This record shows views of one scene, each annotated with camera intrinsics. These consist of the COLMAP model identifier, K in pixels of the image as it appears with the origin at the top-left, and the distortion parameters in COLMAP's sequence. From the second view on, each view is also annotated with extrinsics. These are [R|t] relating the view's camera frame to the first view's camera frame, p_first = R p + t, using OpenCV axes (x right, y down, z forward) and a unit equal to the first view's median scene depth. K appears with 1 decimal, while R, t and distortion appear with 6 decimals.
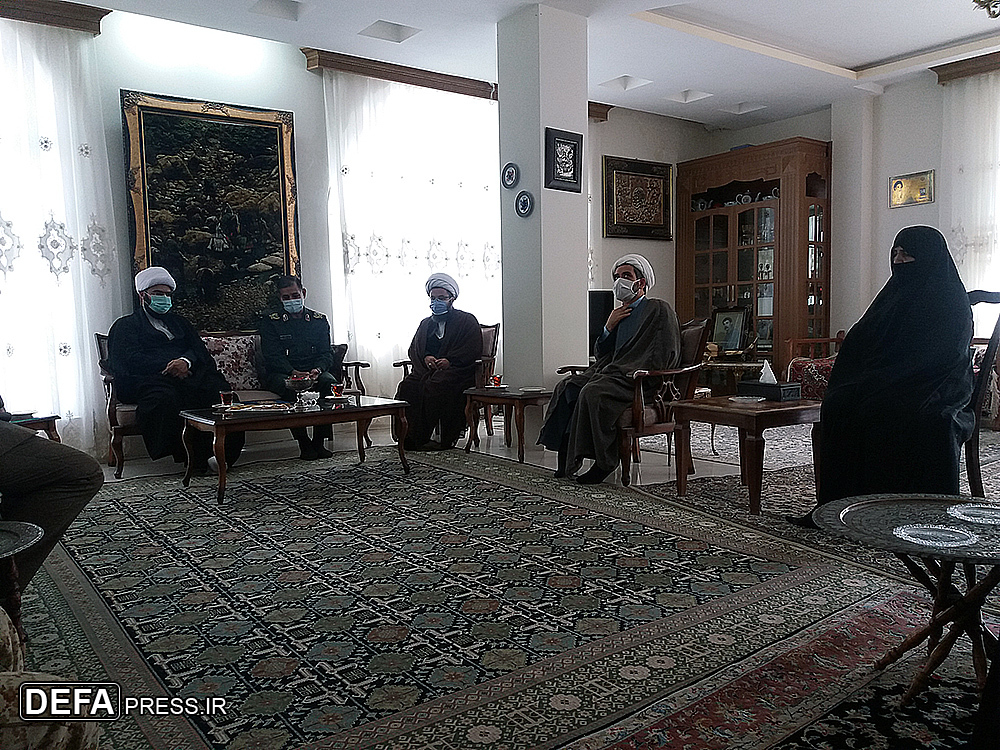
lens RADIAL K [[792.6, 0, 492.7], [0, 792.6, 390.0], [0, 0, 1]] dist [0.099048, -0.156371]
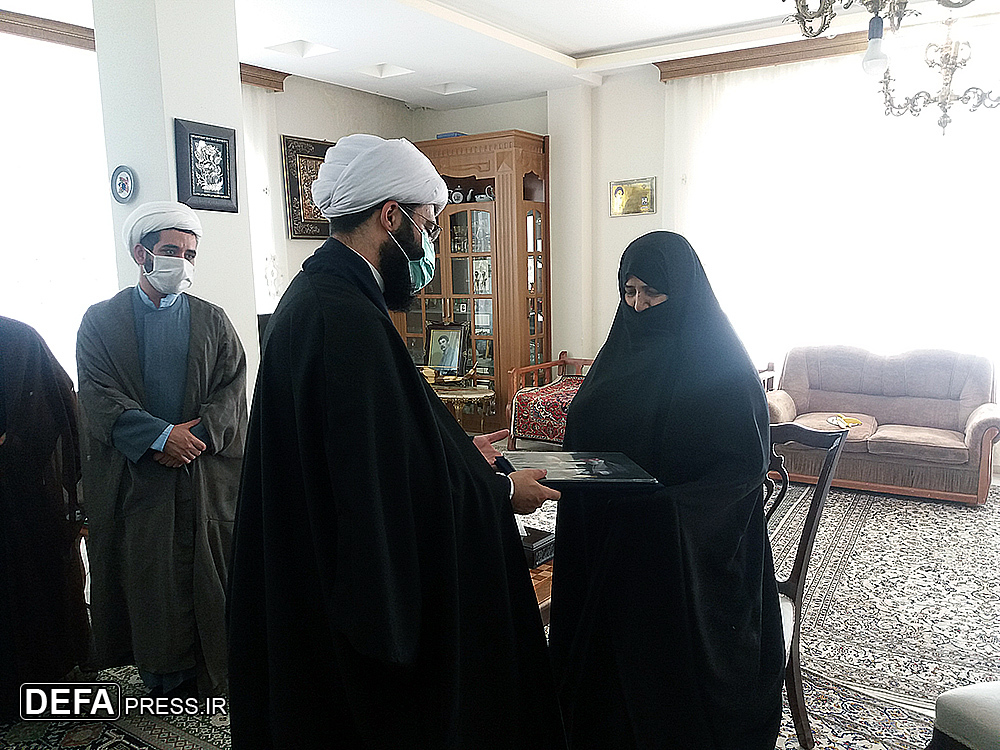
lens RADIAL K [[792.6, 0, 492.7], [0, 792.6, 390.0], [0, 0, 1]] dist [0.099048, -0.156371]
pose [[0.938348, -0.062125, 0.340064, 0.054337], [0.037519, 0.996211, 0.078465, -0.106080], [-0.343650, -0.060868, 0.937123, 0.194606]]
